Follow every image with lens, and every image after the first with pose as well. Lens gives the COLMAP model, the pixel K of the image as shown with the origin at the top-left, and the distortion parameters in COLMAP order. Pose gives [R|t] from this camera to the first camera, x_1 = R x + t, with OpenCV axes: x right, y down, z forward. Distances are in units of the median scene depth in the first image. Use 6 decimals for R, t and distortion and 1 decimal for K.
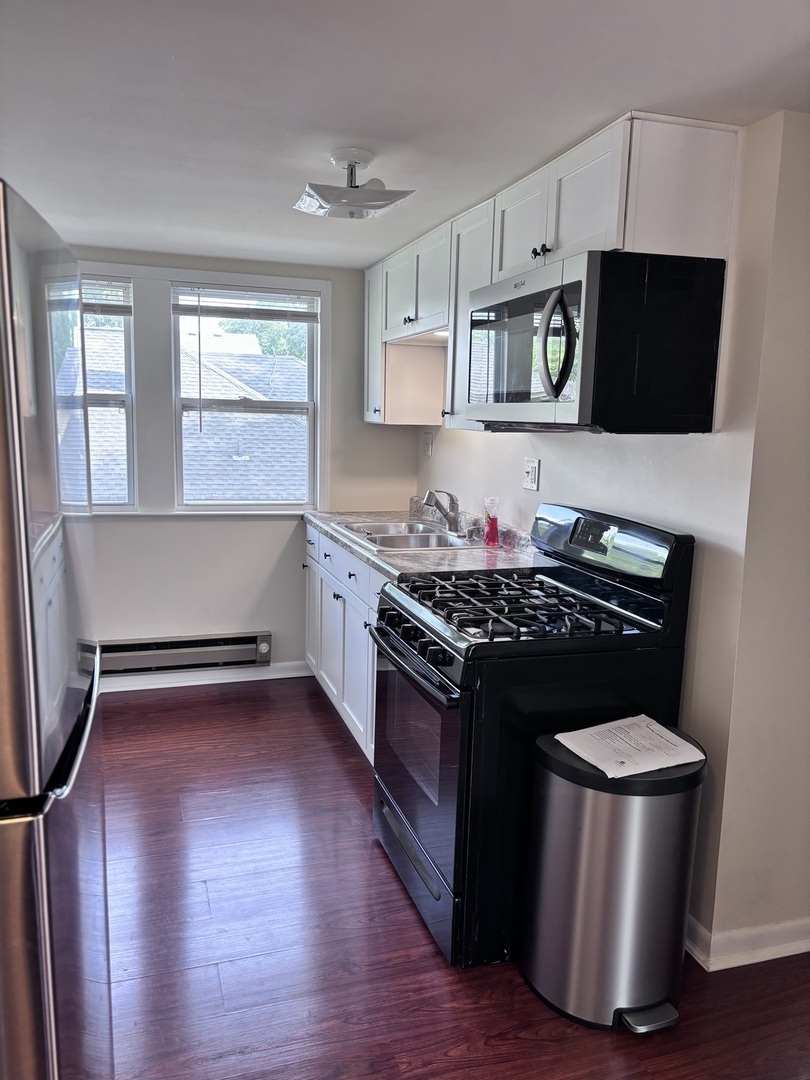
lens RADIAL K [[816.9, 0, 408.2], [0, 816.9, 545.0], [0, 0, 1]] dist [0.041789, -0.002832]
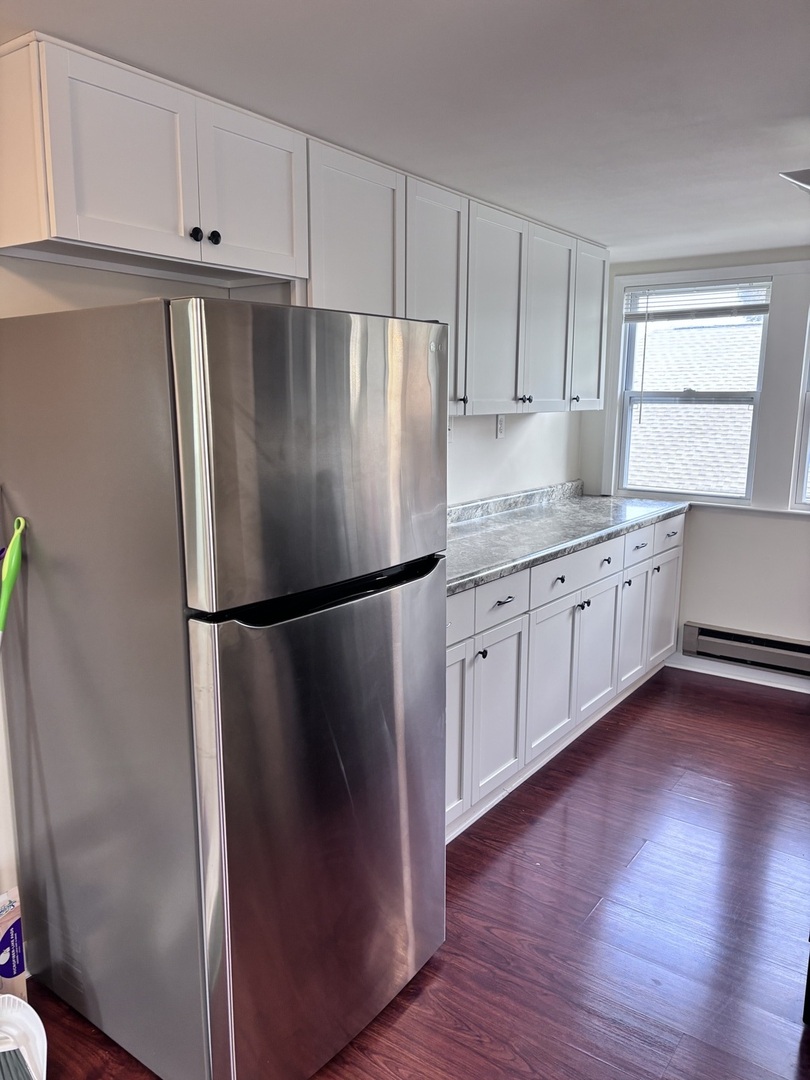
lens RADIAL K [[816.9, 0, 407.6], [0, 816.9, 545.1], [0, 0, 1]] dist [0.041789, -0.002832]
pose [[0.588237, 0.121872, -0.799453, 0.281135], [-0.125143, 0.990389, 0.058899, 0.000609], [0.798947, 0.065399, 0.597834, 0.059106]]
